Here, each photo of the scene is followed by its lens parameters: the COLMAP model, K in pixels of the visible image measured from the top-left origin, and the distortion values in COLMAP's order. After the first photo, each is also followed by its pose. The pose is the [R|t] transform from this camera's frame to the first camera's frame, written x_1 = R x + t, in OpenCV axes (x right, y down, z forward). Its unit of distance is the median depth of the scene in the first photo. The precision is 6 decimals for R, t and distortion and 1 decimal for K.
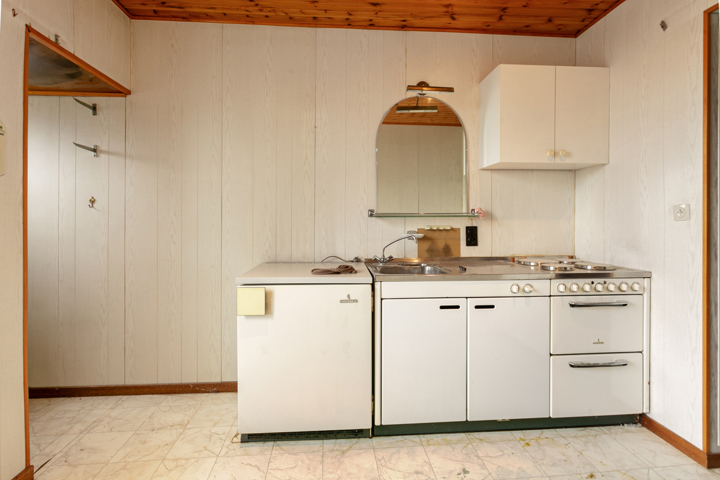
lens RADIAL K [[367.2, 0, 365.5], [0, 367.2, 222.6], [0, 0, 1]] dist [0.006891, -0.000378]
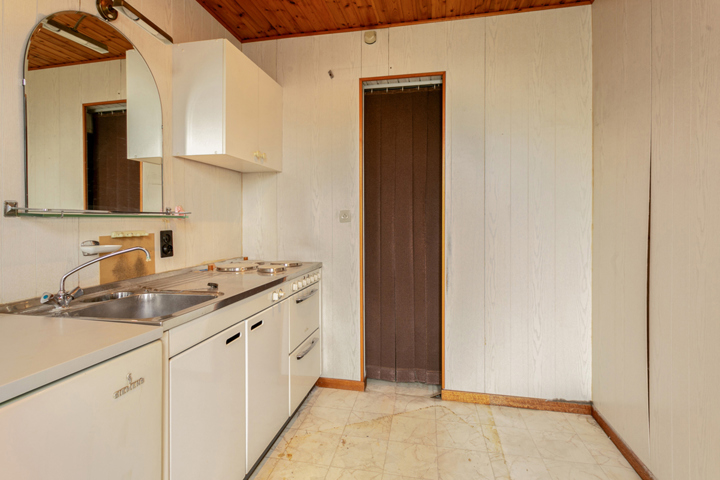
lens RADIAL K [[367.2, 0, 365.7], [0, 367.2, 221.0], [0, 0, 1]] dist [0.006891, -0.000378]
pose [[0.261817, -0.000496, 0.965117, -0.359624], [0.007490, 0.999971, -0.001518, -0.005780], [-0.965088, 0.007626, 0.261813, 0.455722]]
